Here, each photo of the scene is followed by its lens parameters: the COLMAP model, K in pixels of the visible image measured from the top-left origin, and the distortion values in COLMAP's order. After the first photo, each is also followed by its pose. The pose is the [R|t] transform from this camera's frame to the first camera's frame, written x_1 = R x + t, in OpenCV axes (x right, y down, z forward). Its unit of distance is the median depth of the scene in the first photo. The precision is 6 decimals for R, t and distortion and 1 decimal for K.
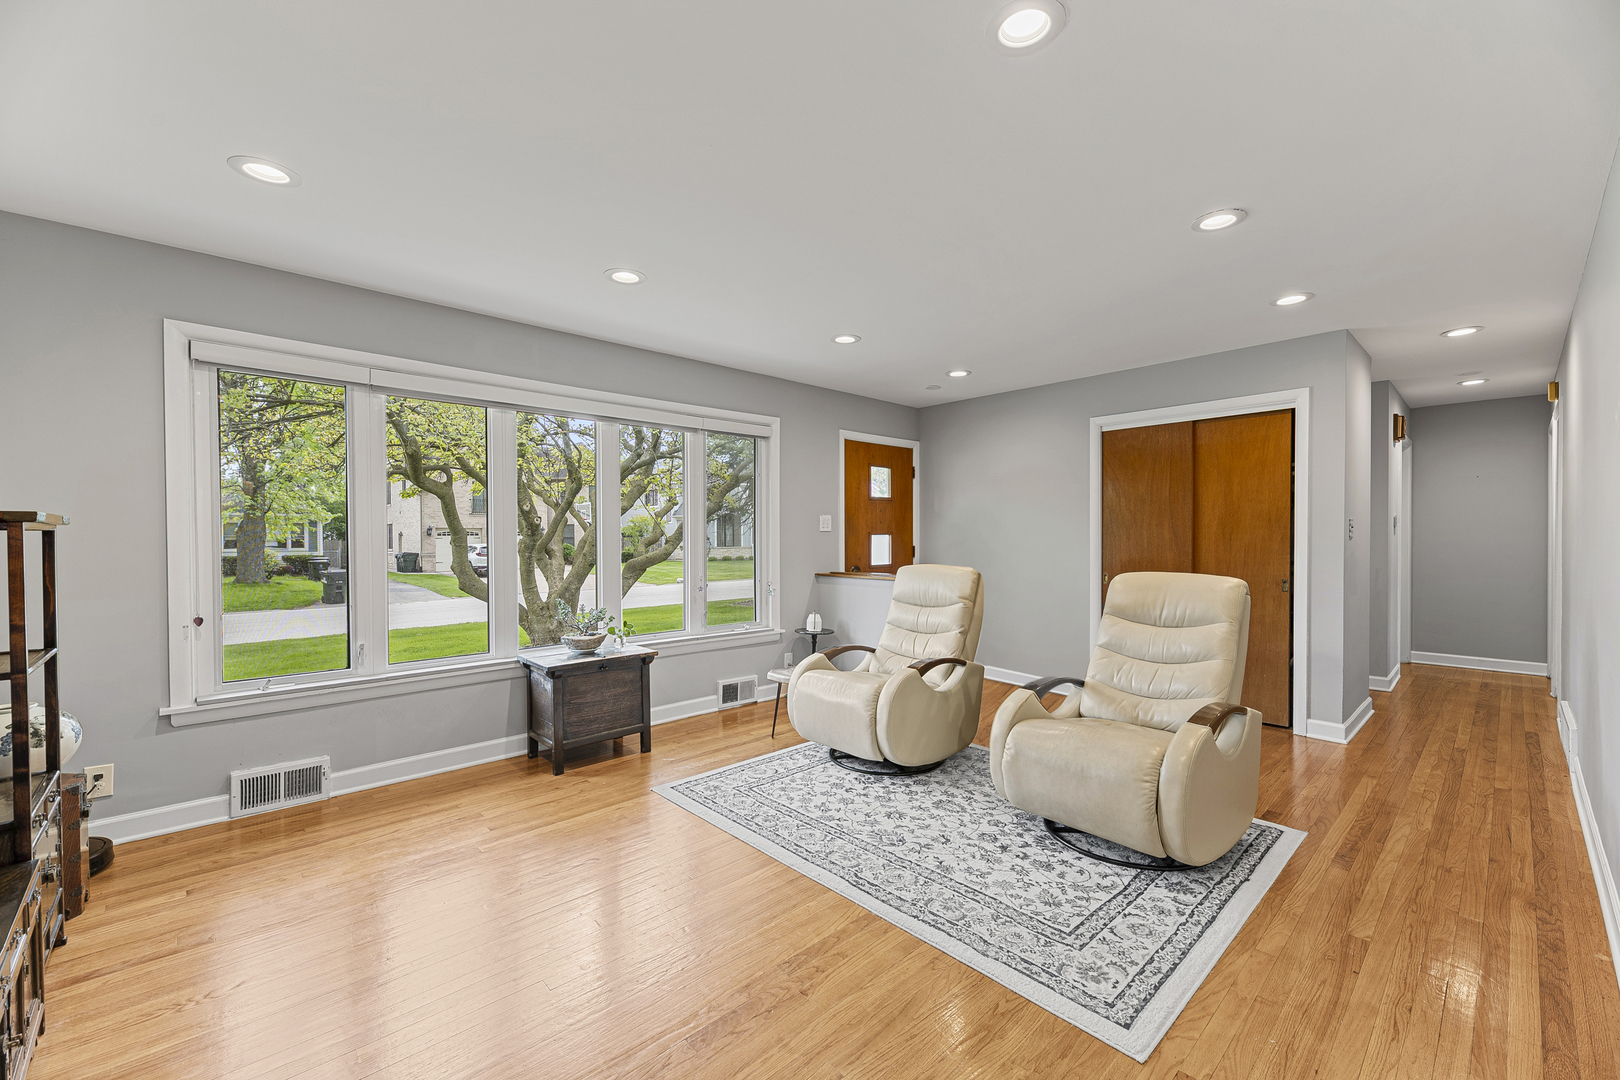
lens RADIAL K [[652.2, 0, 820.8], [0, 652.2, 544.2], [0, 0, 1]] dist [0.005711, -0.000100]
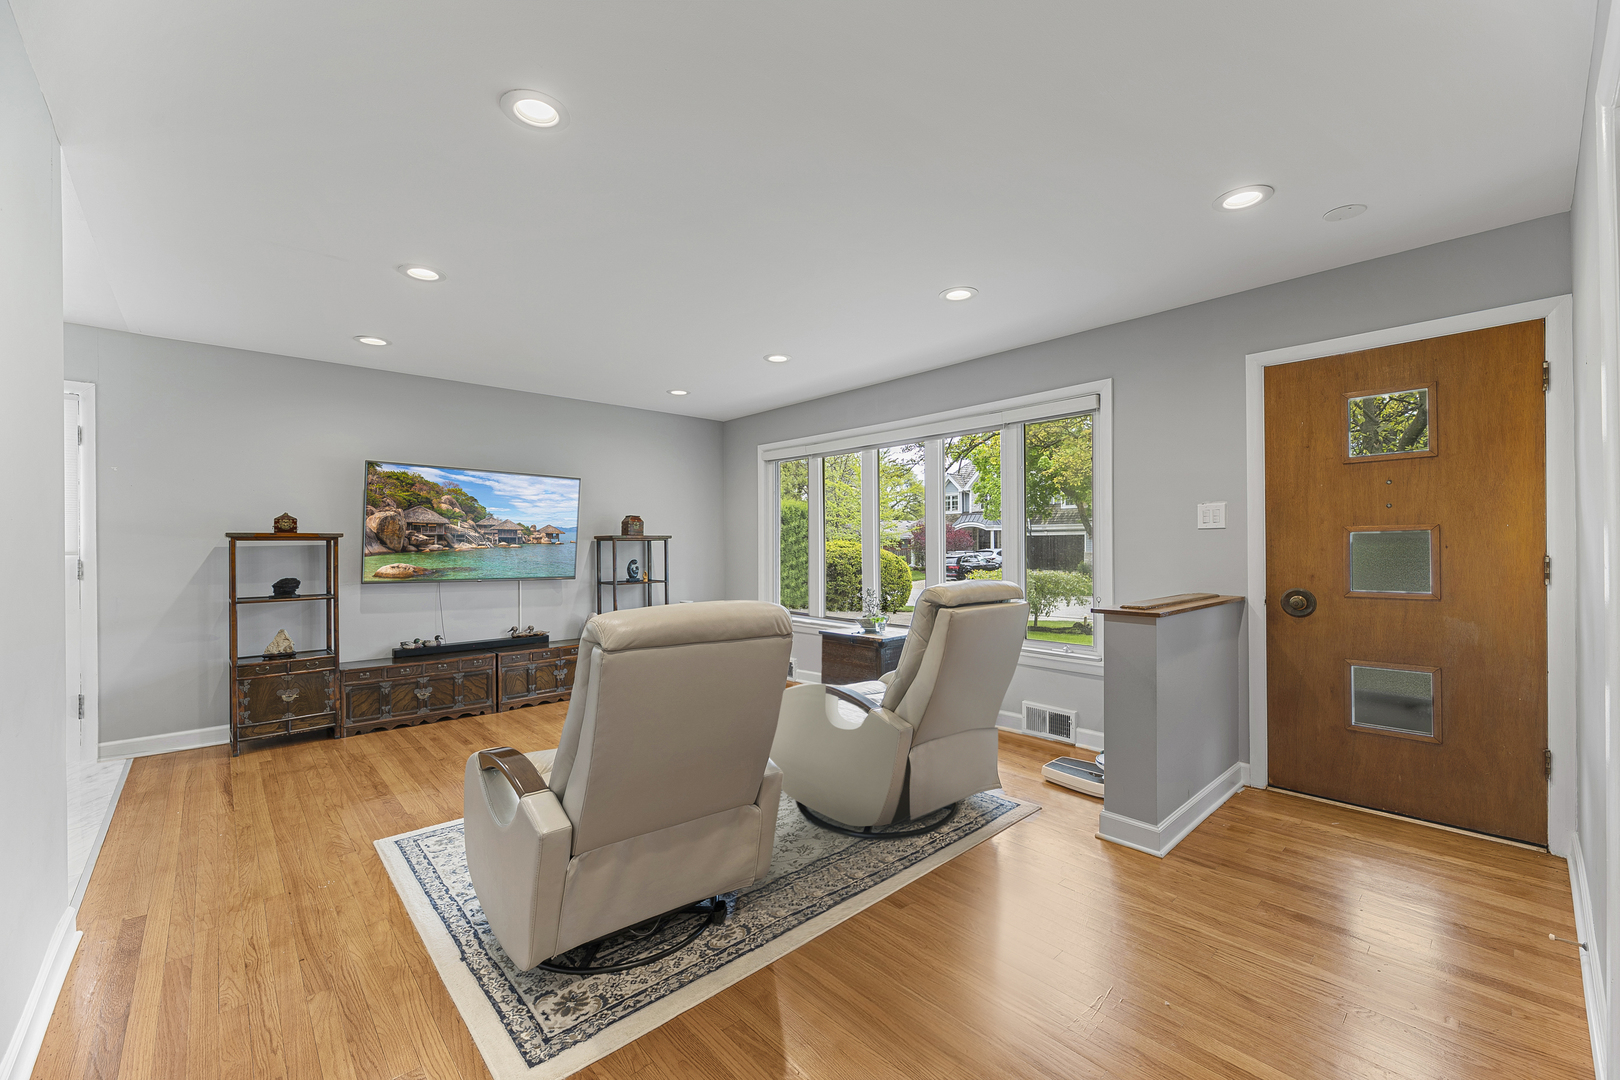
lens RADIAL K [[652.2, 0, 820.8], [0, 652.2, 544.2], [0, 0, 1]] dist [0.005711, -0.000100]
pose [[-0.010722, 0.002474, -0.999939, 1.227098], [-0.002343, 0.999994, 0.002500, -0.010020], [0.999940, 0.002370, -0.010716, 1.217854]]
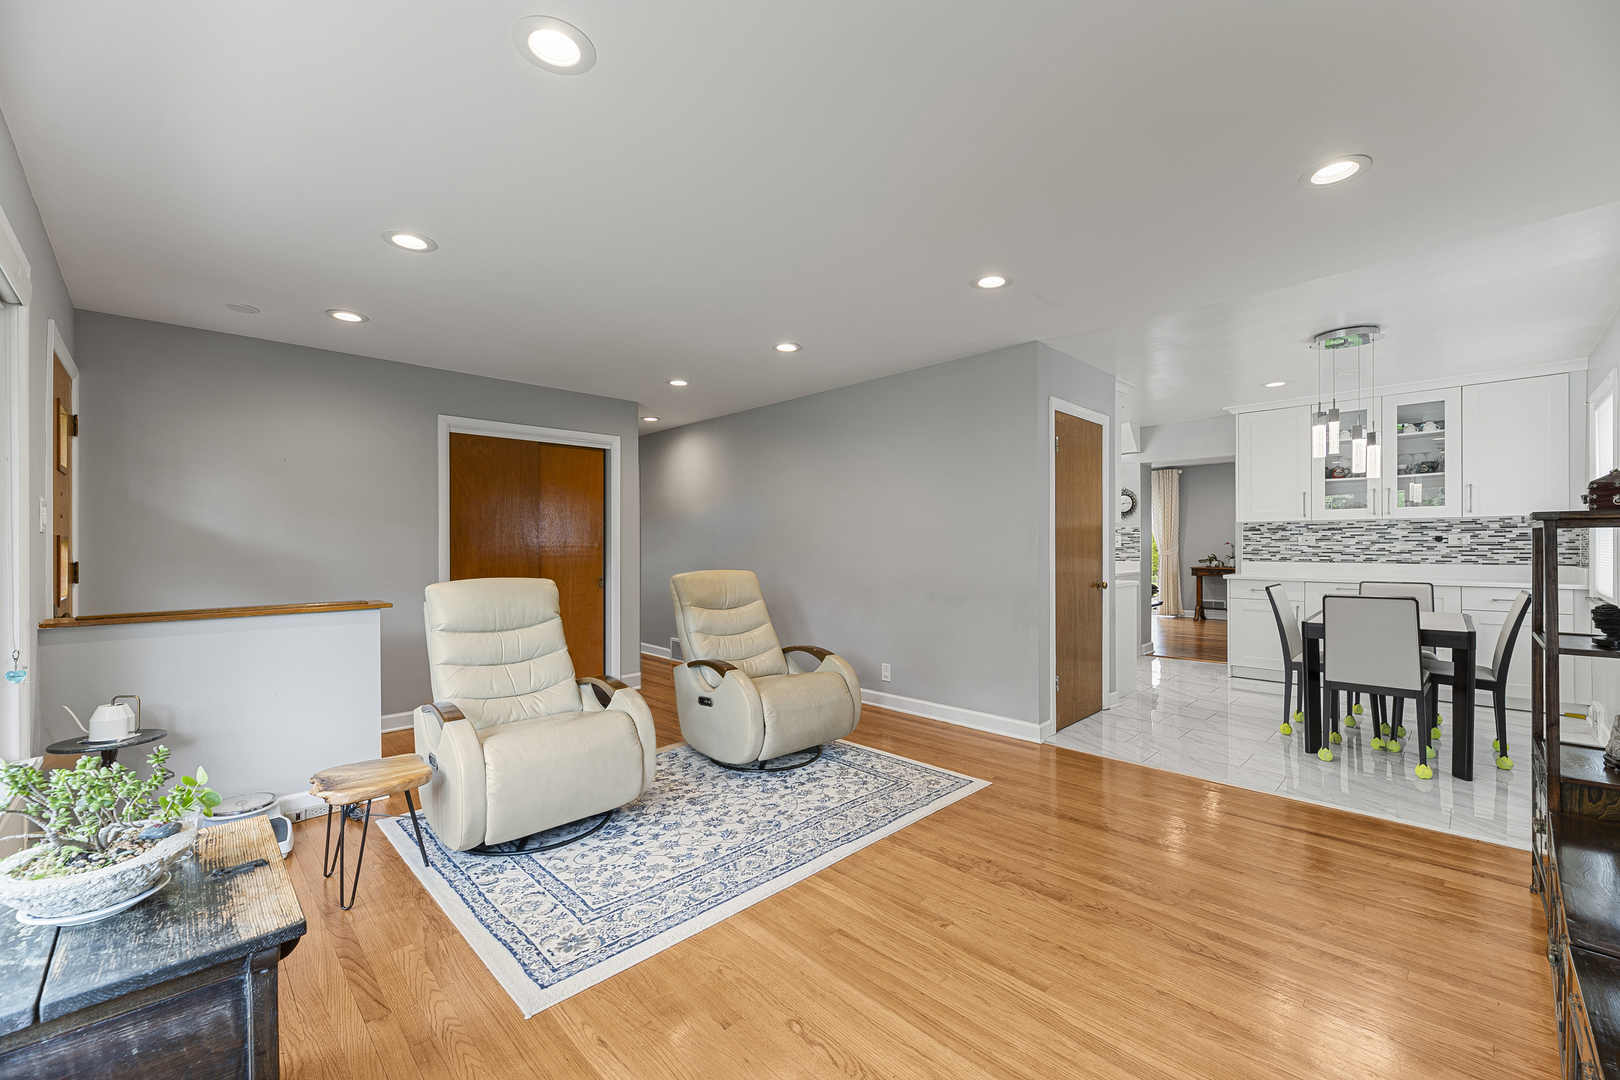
lens RADIAL K [[652.2, 0, 820.8], [0, 652.2, 544.2], [0, 0, 1]] dist [0.005711, -0.000100]
pose [[-0.027279, 0.002144, 0.999626, -0.917749], [0.011919, 0.999927, -0.001819, -0.008423], [-0.999557, 0.011865, -0.027303, 0.882808]]
